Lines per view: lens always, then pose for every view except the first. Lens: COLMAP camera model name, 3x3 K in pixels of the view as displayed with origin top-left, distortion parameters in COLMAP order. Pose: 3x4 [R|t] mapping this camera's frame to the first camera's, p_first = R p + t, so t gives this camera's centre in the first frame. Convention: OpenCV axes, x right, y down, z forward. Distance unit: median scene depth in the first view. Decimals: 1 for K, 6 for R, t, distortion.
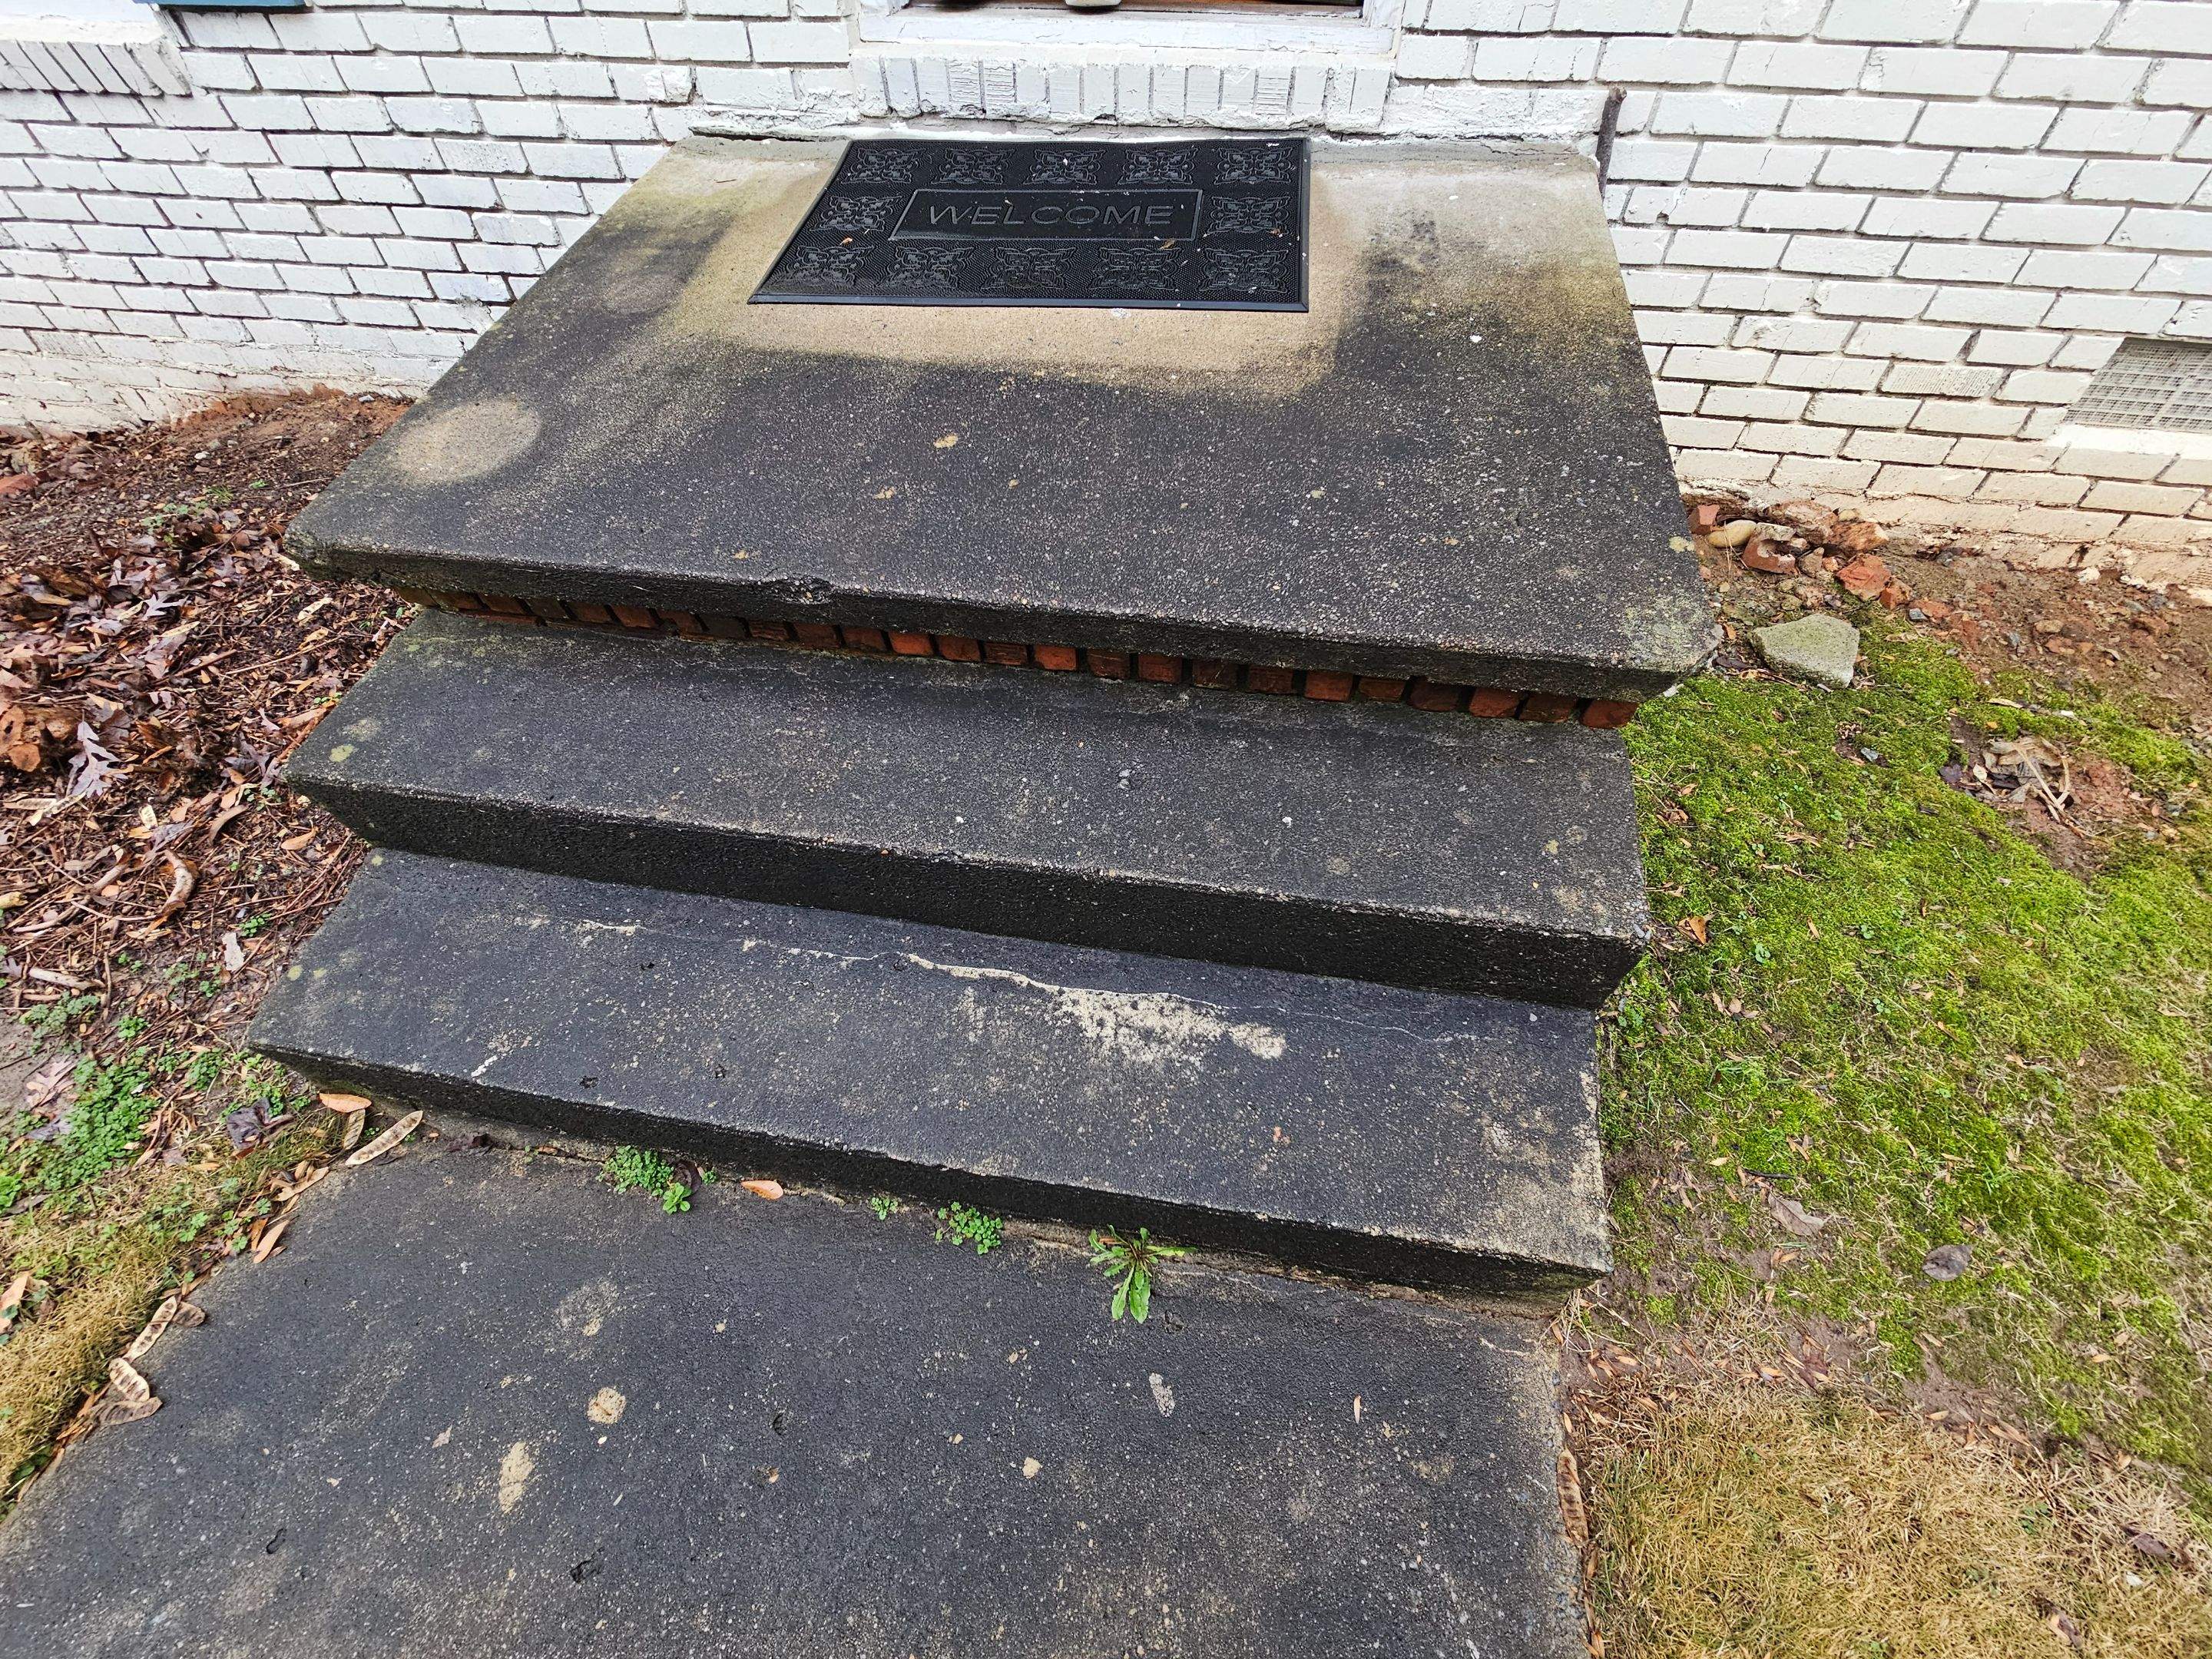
lens RADIAL K [[904.5, 0, 1108.5], [0, 904.5, 835.6], [0, 0, 1]] dist [-0.004492, 0.001161]
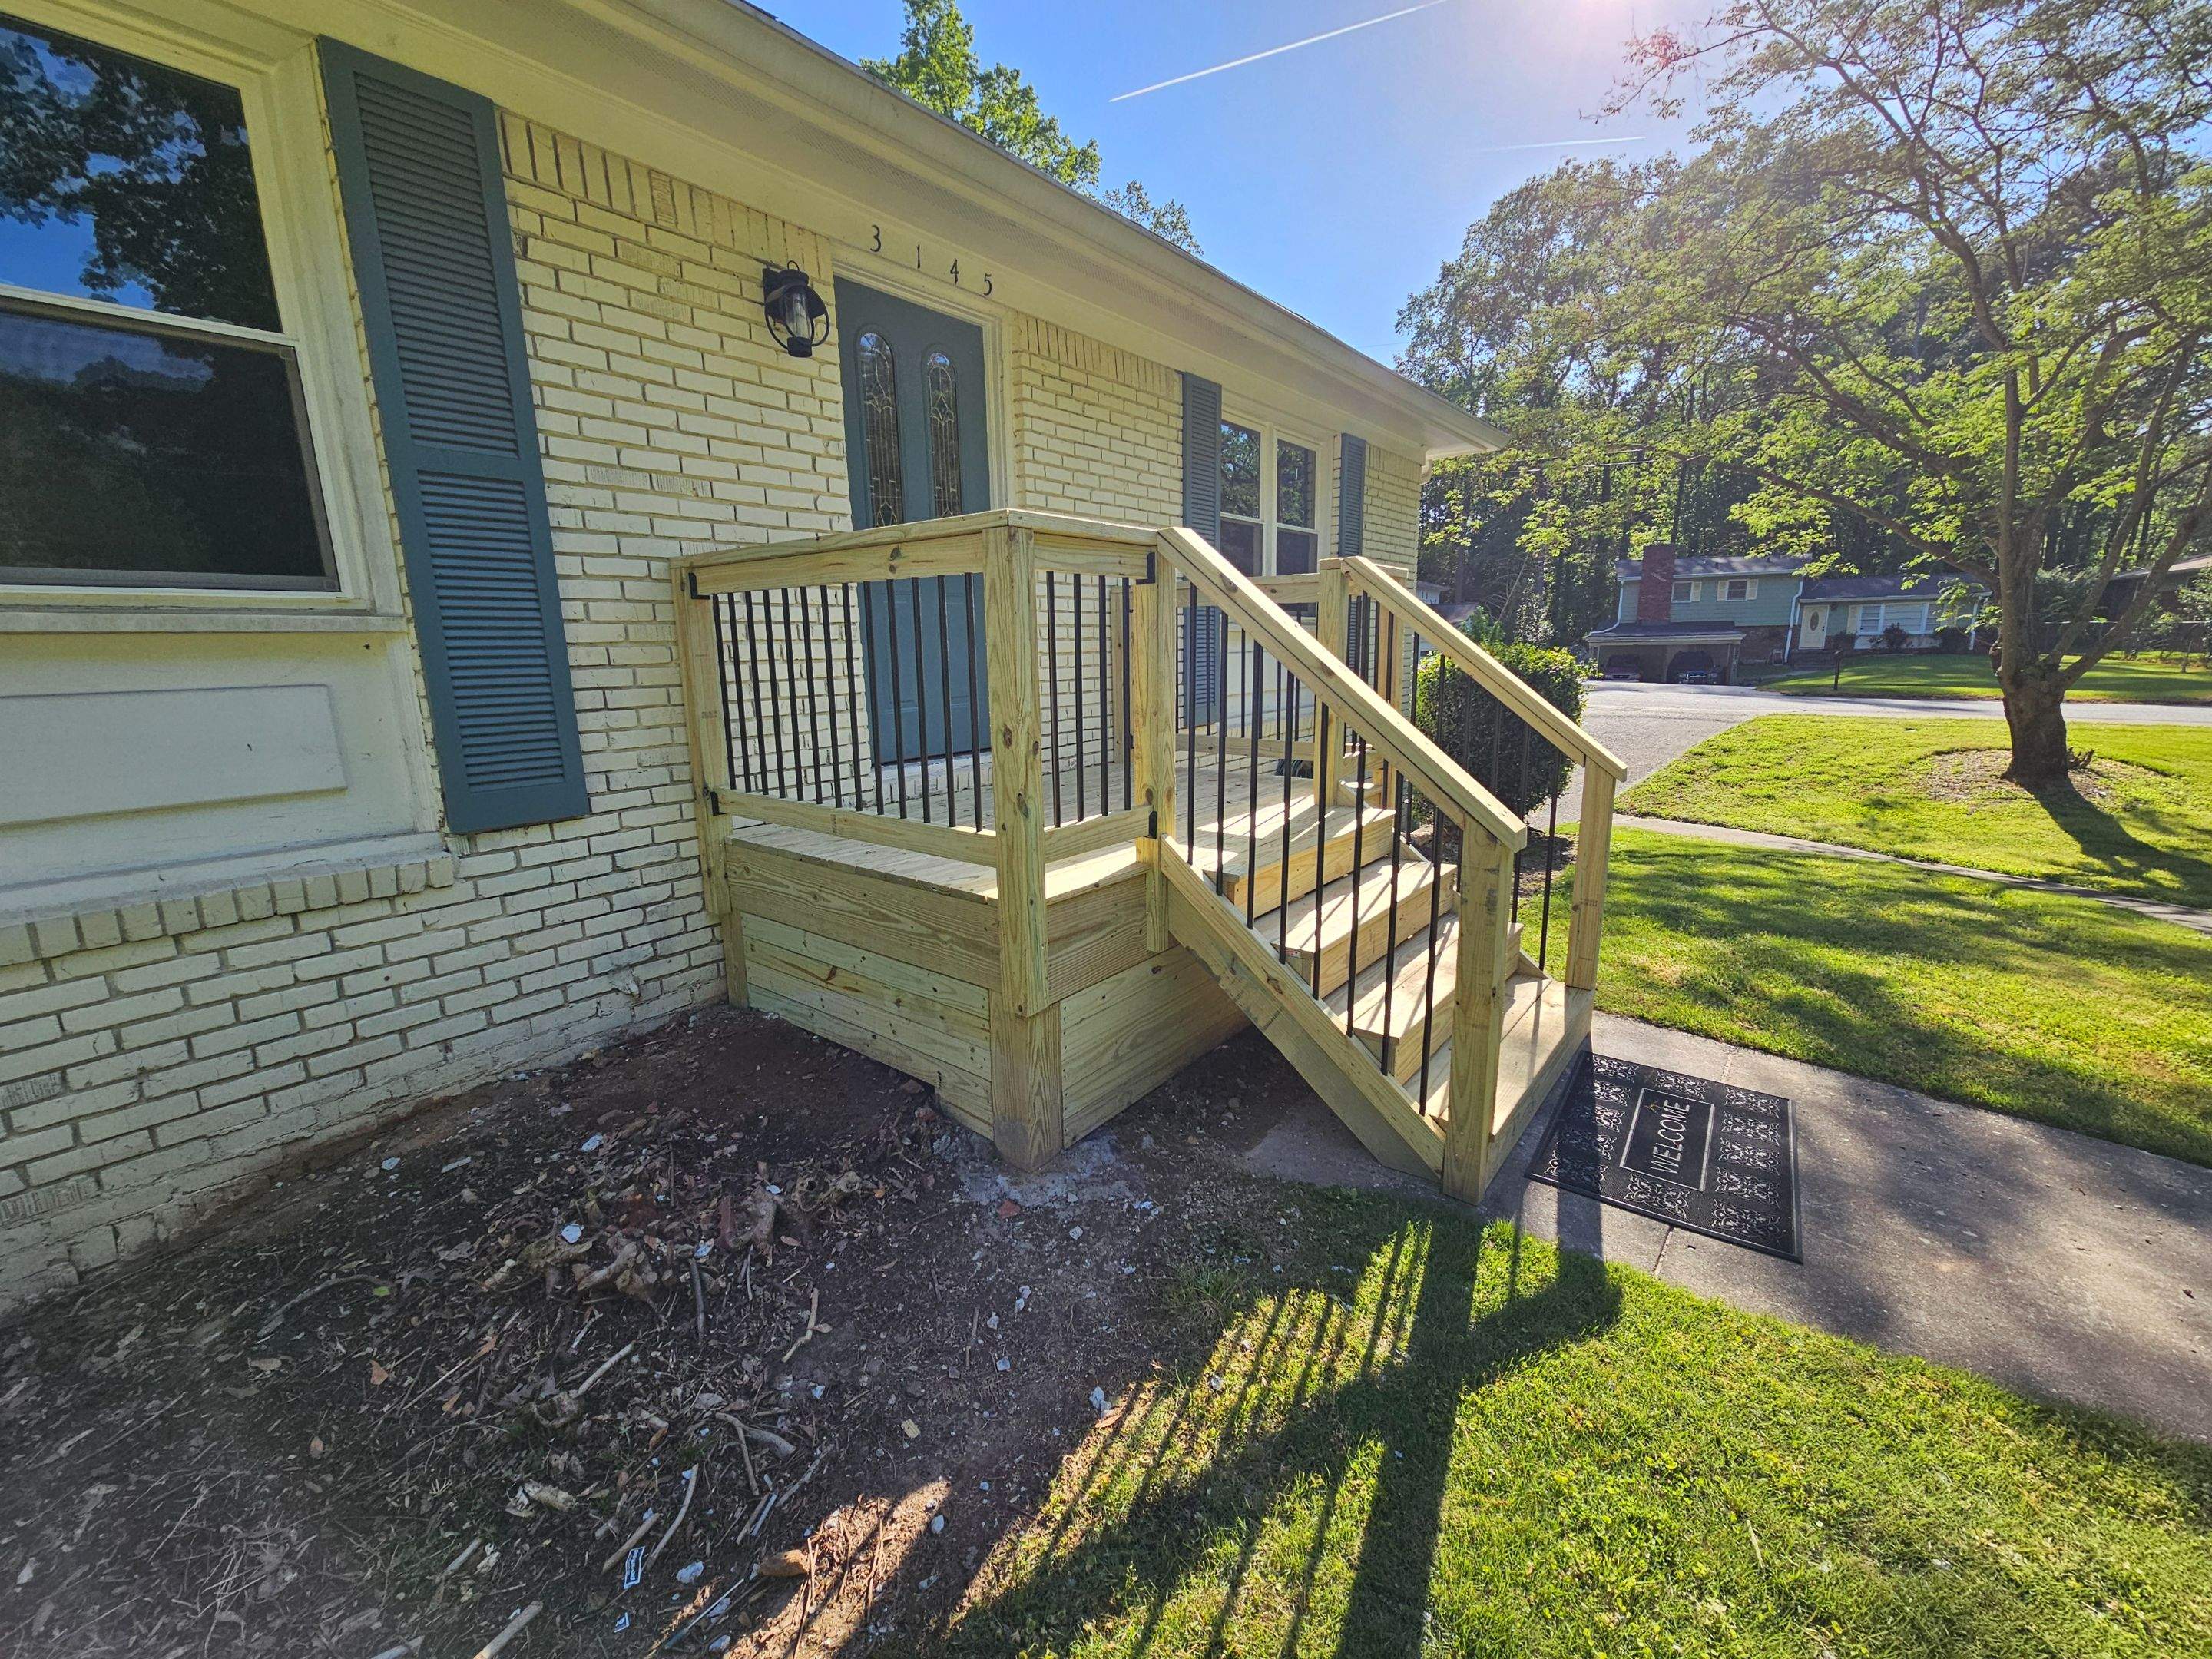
lens RADIAL K [[904.5, 0, 1110.0], [0, 904.5, 832.3], [0, 0, 1]] dist [-0.004492, 0.001161]
pose [[0.482755, -0.182642, 0.856498, -2.588868], [0.676616, 0.698709, -0.232372, 0.173524], [-0.556002, 0.691699, 0.460884, -0.371088]]
